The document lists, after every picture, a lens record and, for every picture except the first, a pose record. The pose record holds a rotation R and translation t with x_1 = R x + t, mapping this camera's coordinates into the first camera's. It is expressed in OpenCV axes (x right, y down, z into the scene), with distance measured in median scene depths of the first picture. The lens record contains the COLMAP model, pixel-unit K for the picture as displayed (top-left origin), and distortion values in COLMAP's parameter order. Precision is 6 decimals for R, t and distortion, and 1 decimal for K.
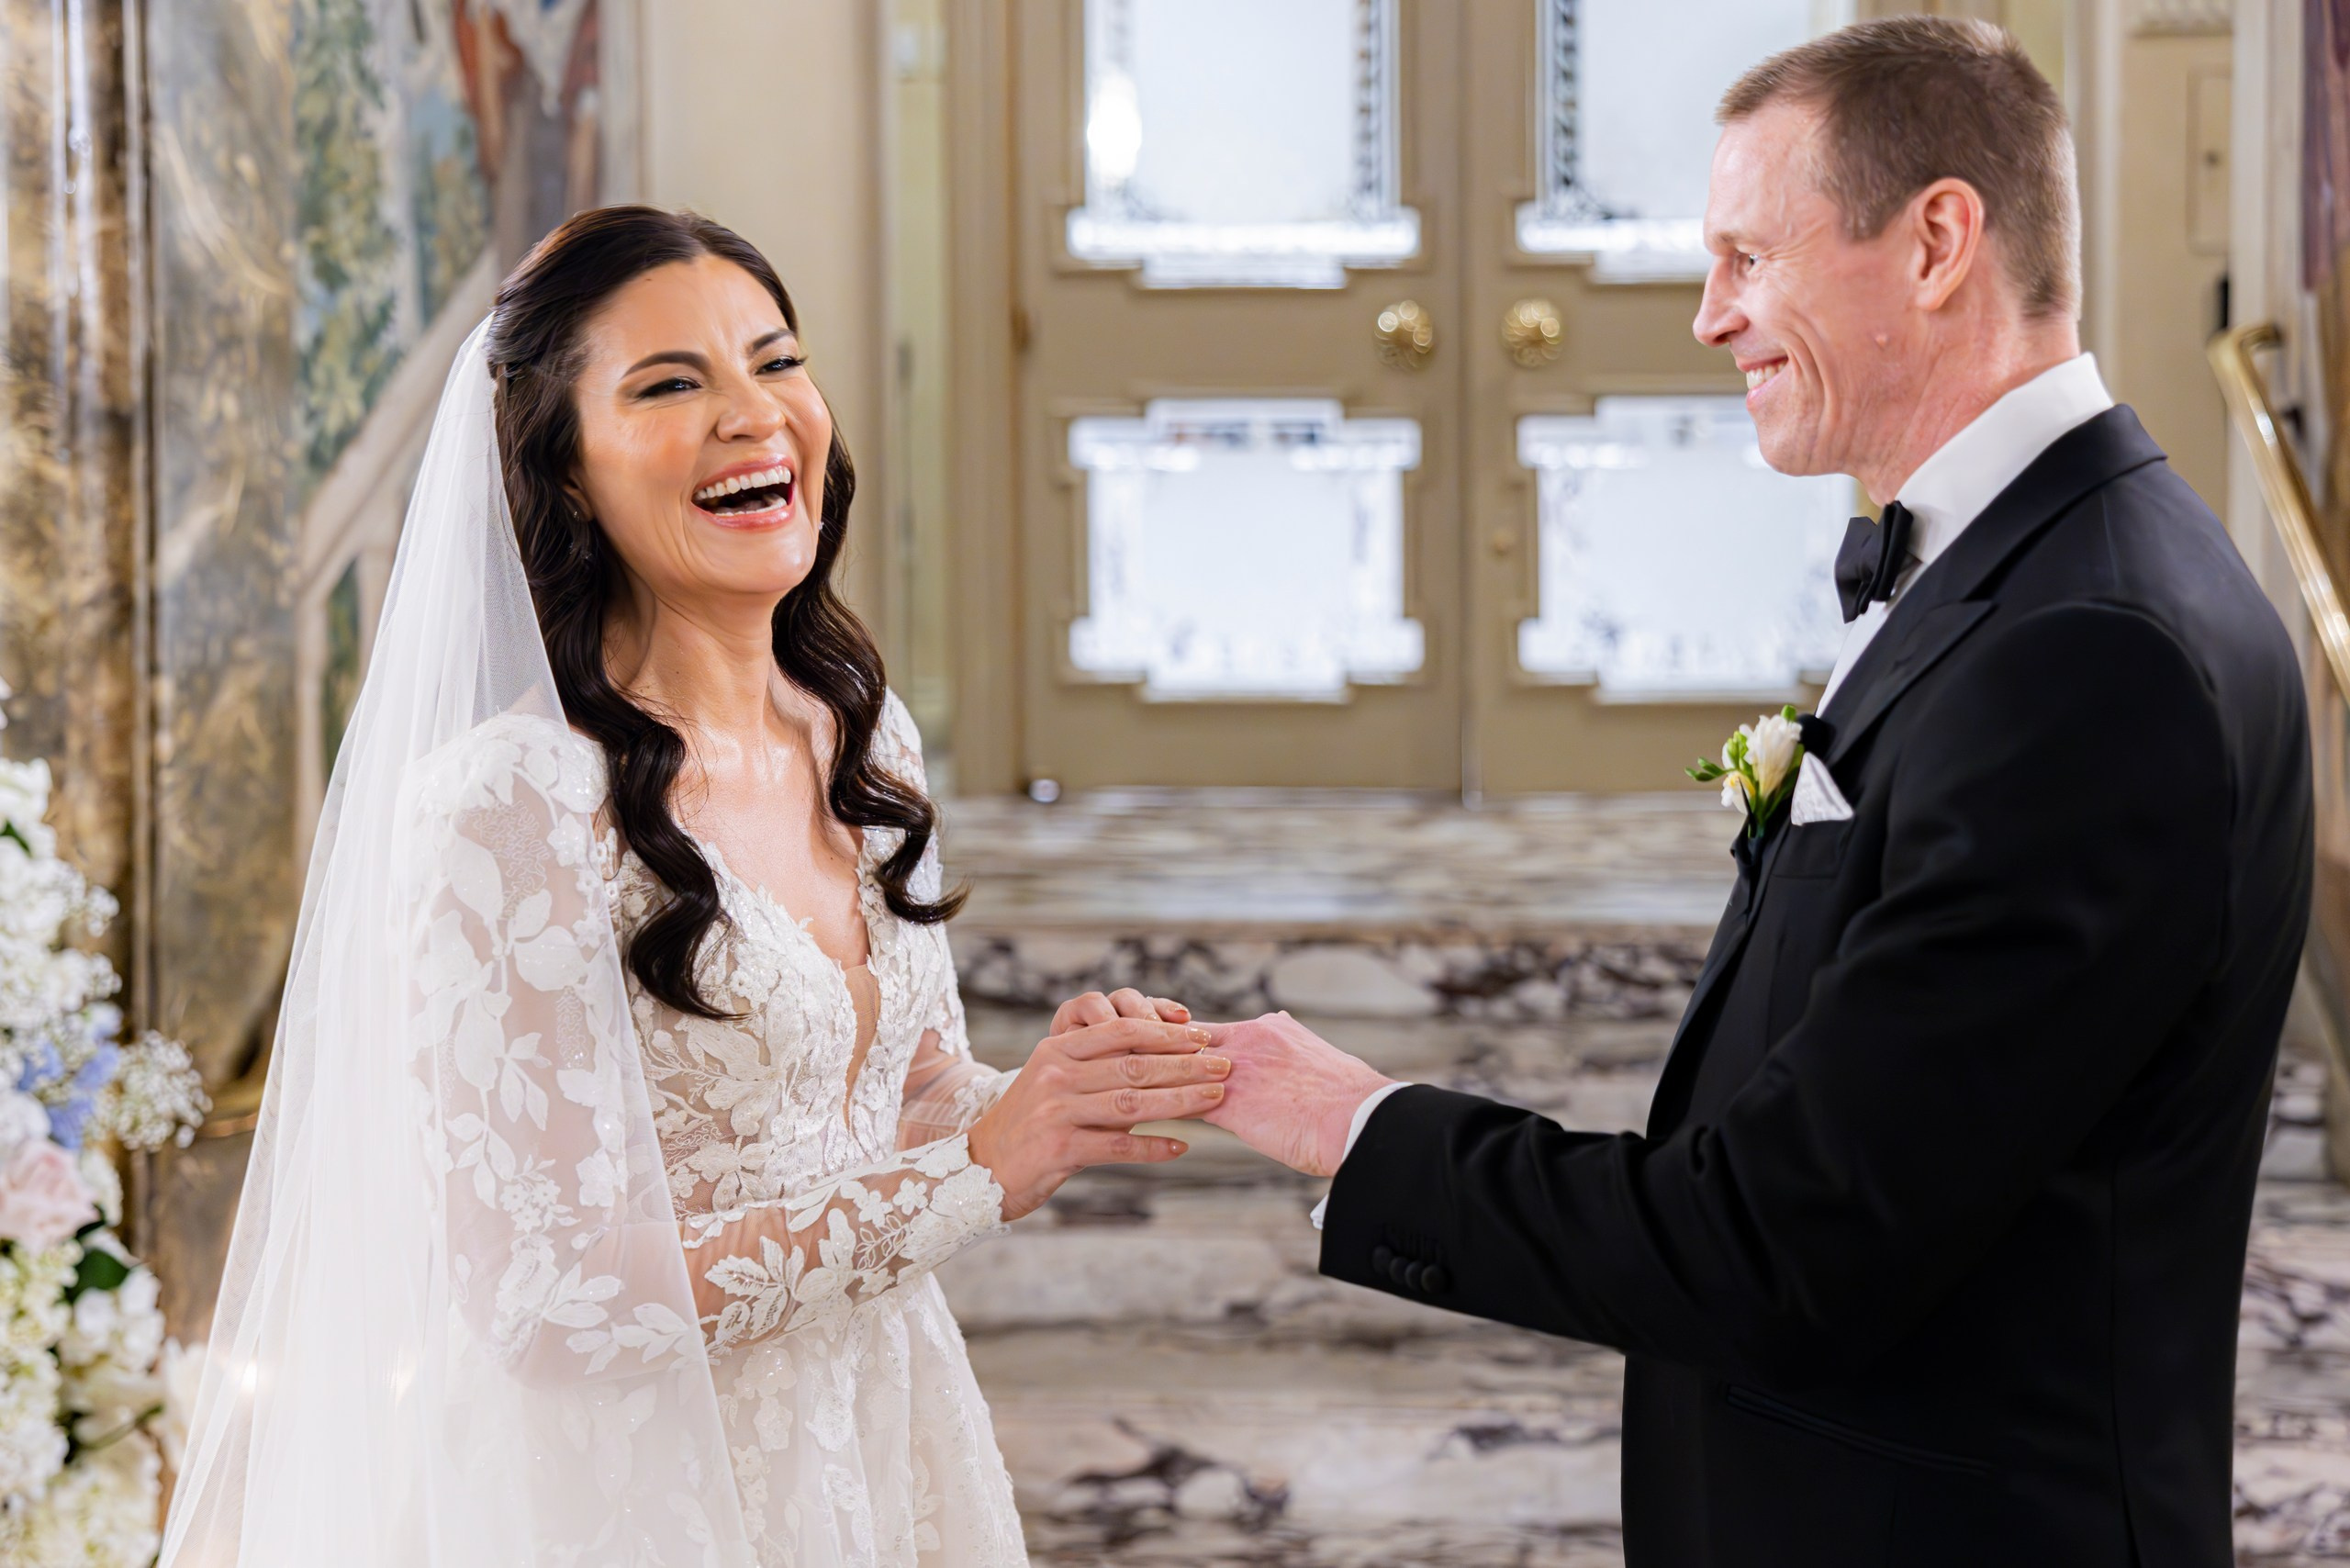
lens RADIAL K [[2287.3, 0, 1306.0], [0, 2287.3, 1122.8], [0, 0, 1]] dist [0.006918, 0.018823]
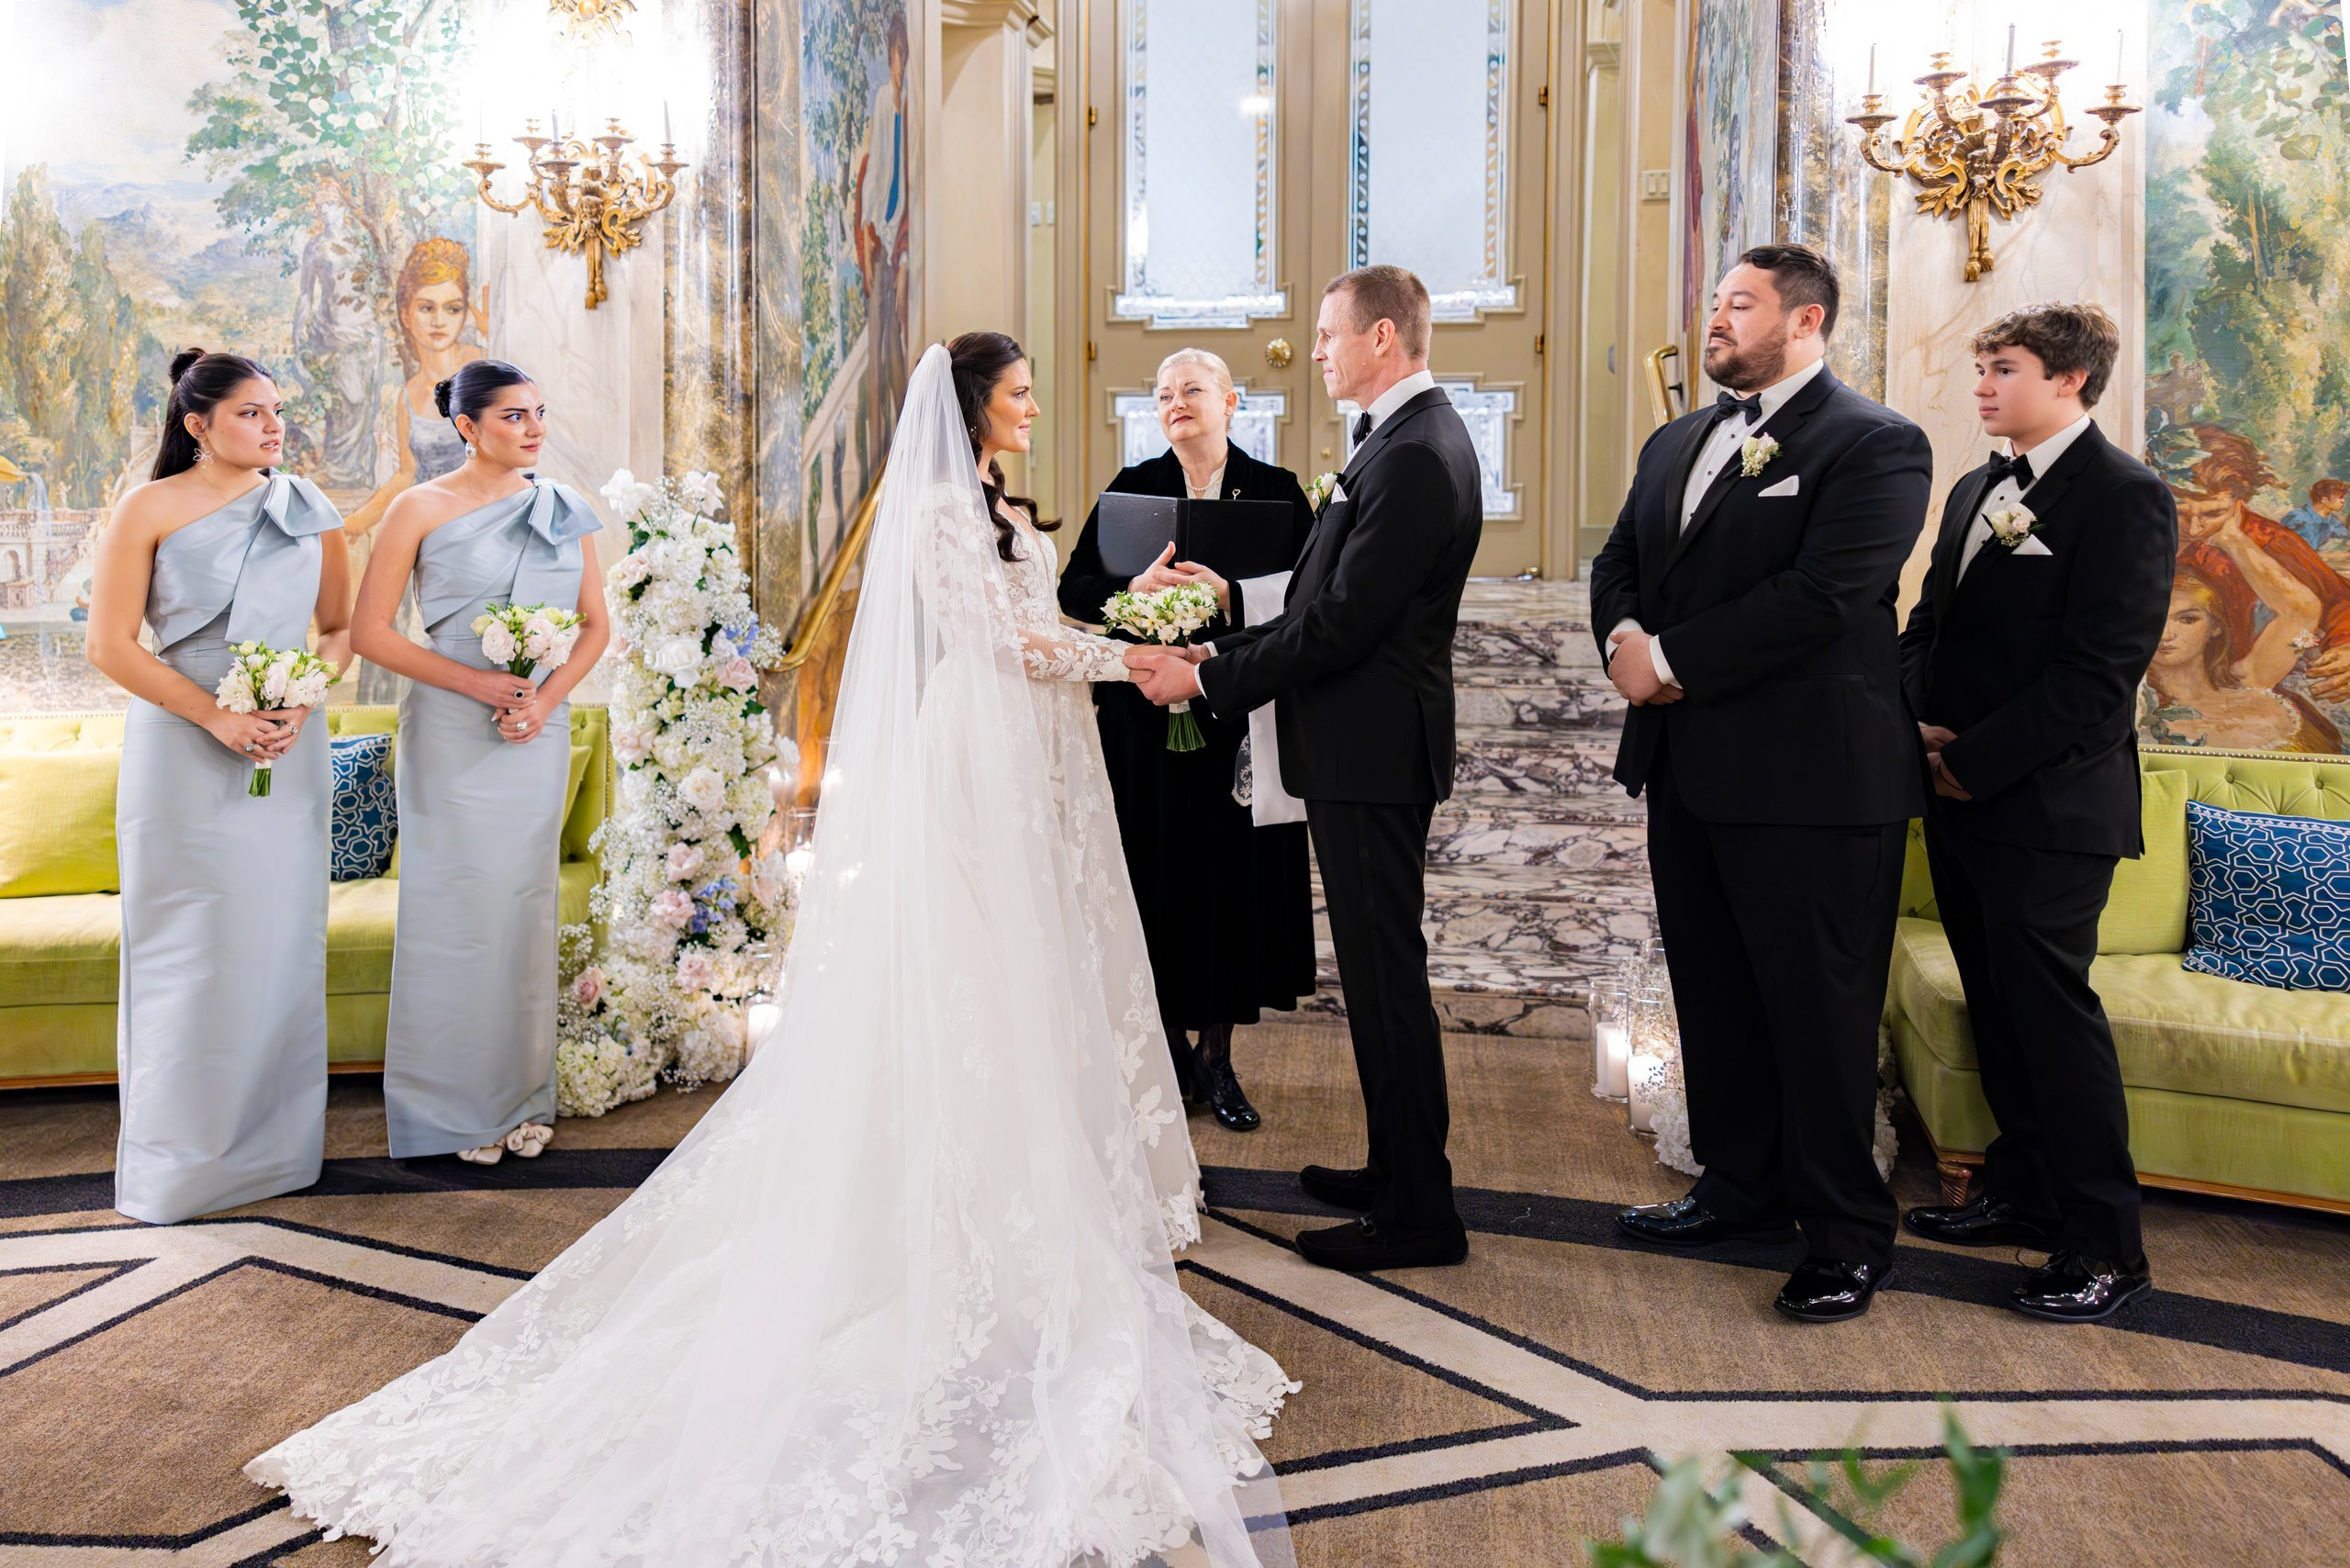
lens RADIAL K [[1526.8, 0, 1185.0], [0, 1526.8, 775.7], [0, 0, 1]] dist [0.044225, 0.002969]
pose [[0.998453, 0.004037, -0.055447, 0.059040], [-0.007116, 0.998436, -0.055457, 0.171640], [0.055136, 0.055766, 0.996920, -0.546582]]
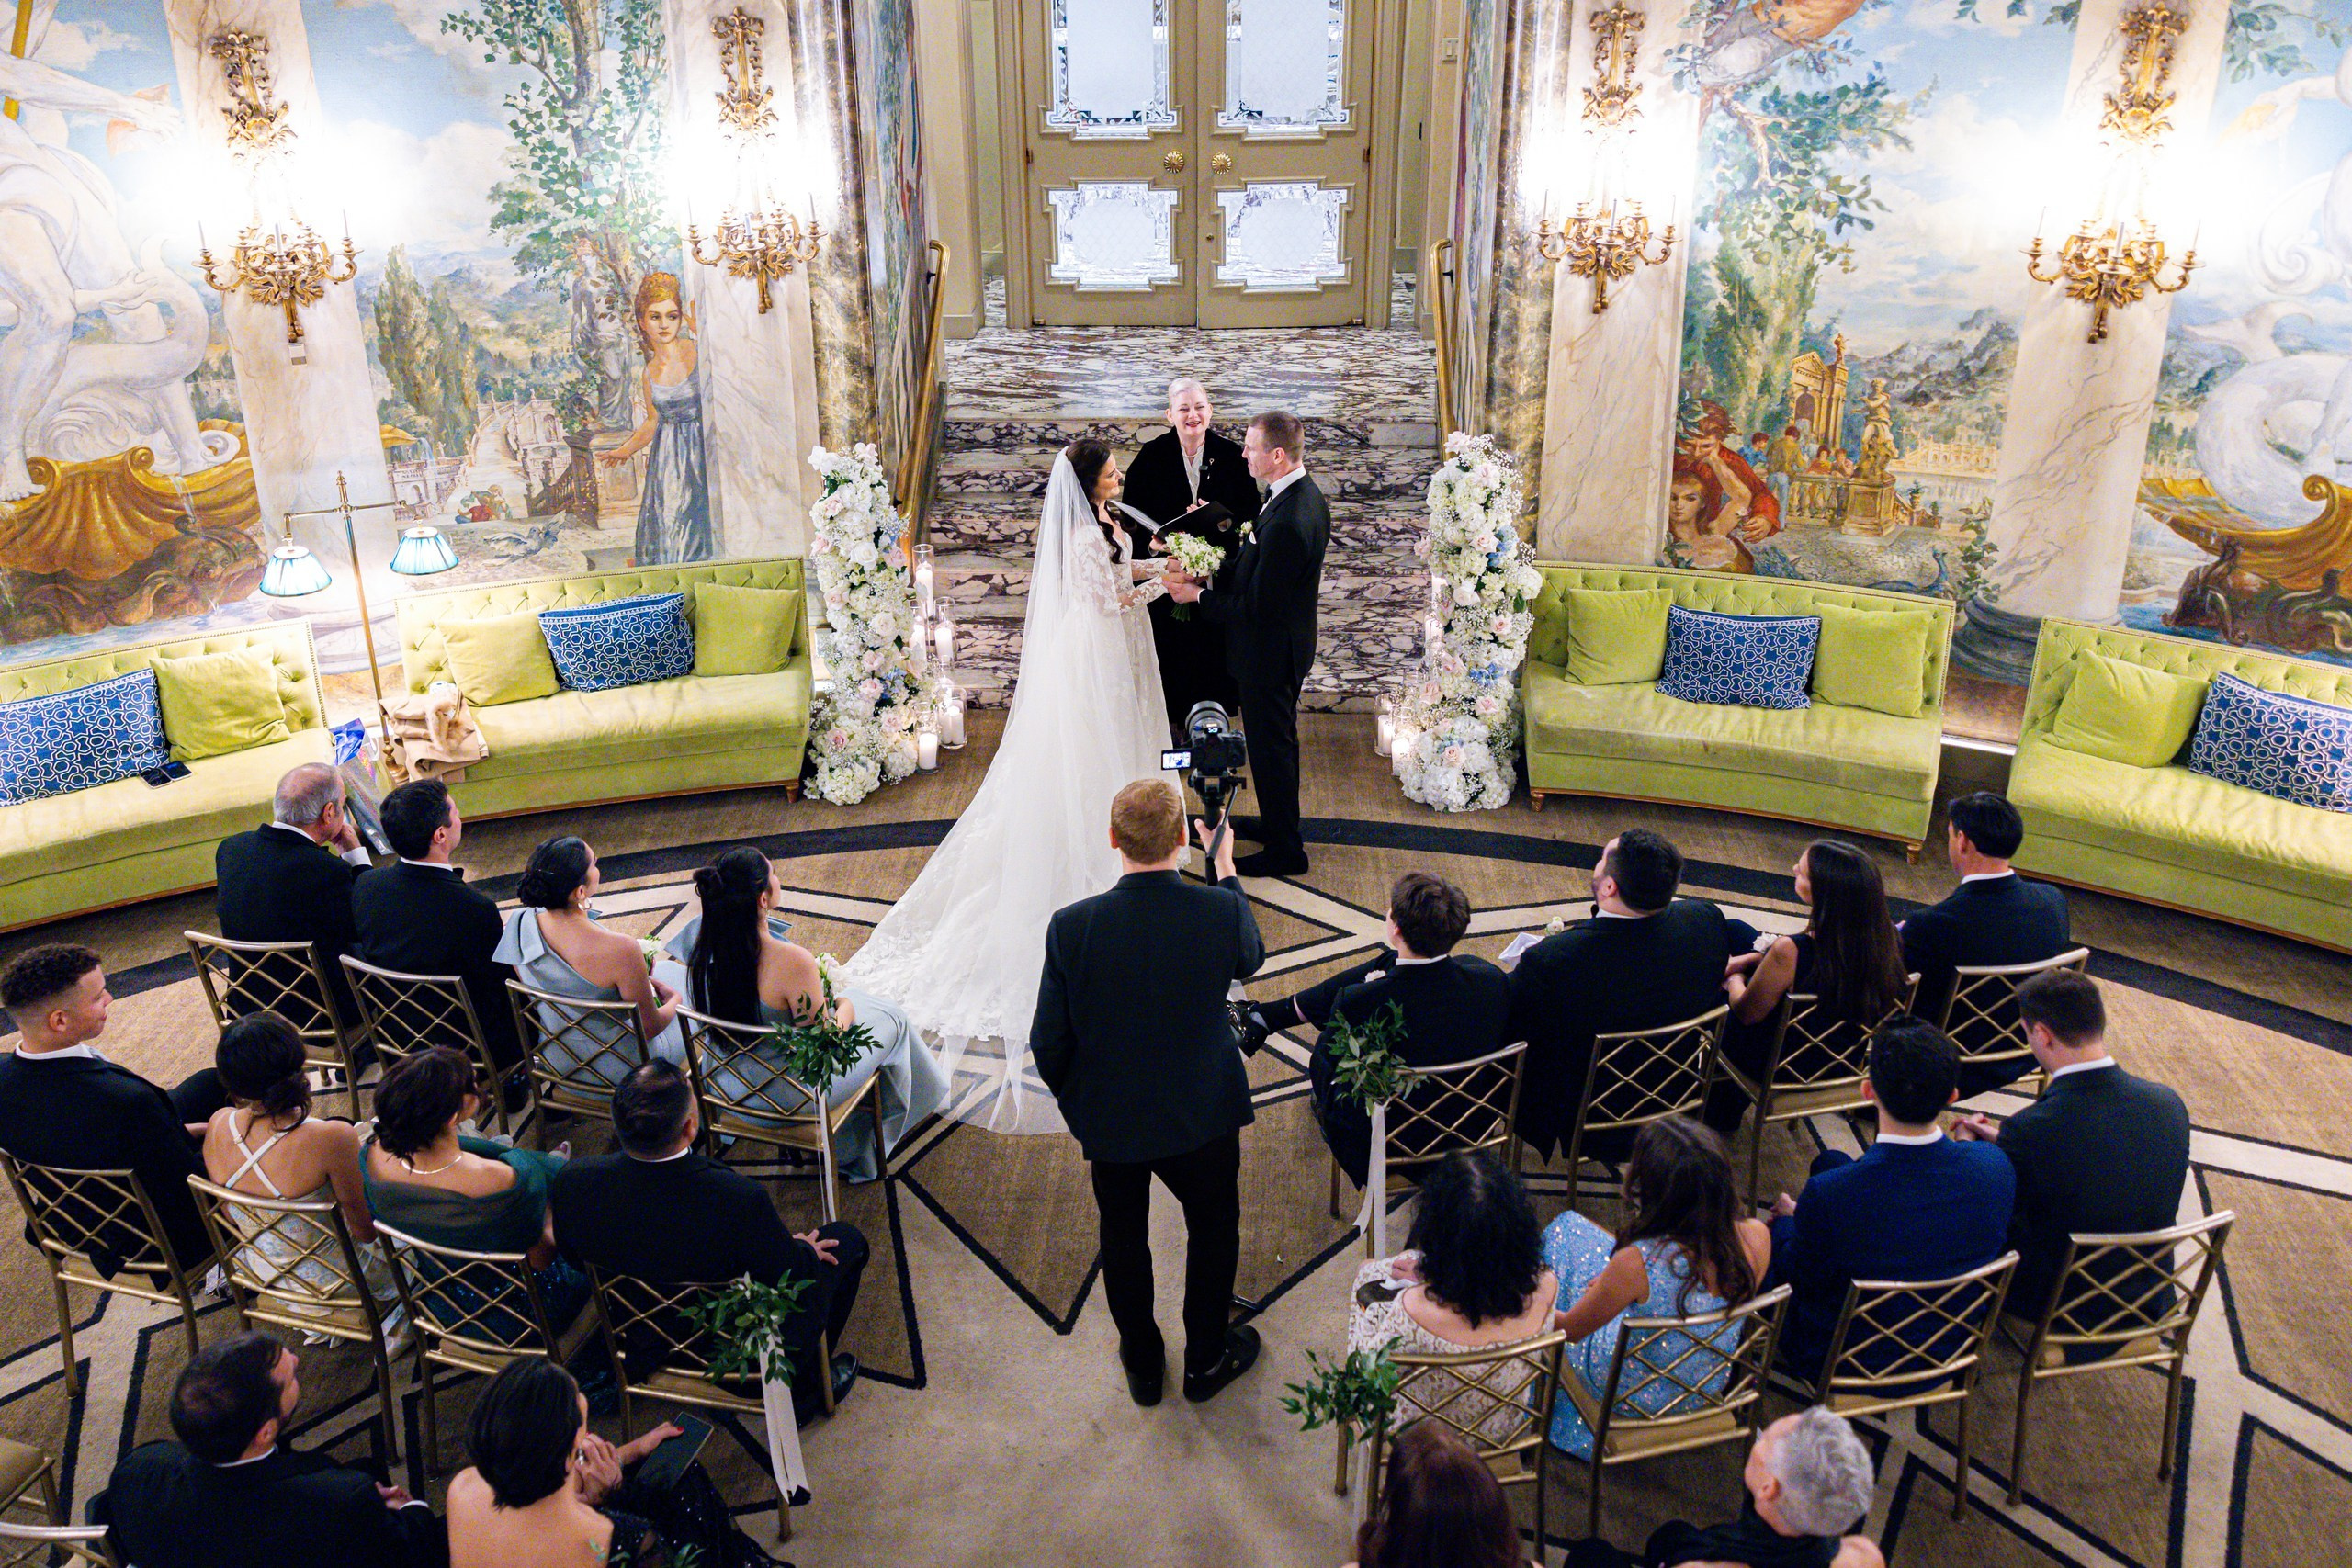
lens RADIAL K [[1687.9, 0, 1268.6], [0, 1687.9, 825.7], [0, 0, 1]] dist [0.057460, -0.003025]
pose [[0.993858, -0.040678, 0.102916, -0.122667], [-0.000144, 0.929512, 0.368791, -0.530763], [-0.110664, -0.366540, 0.923797, -1.758045]]
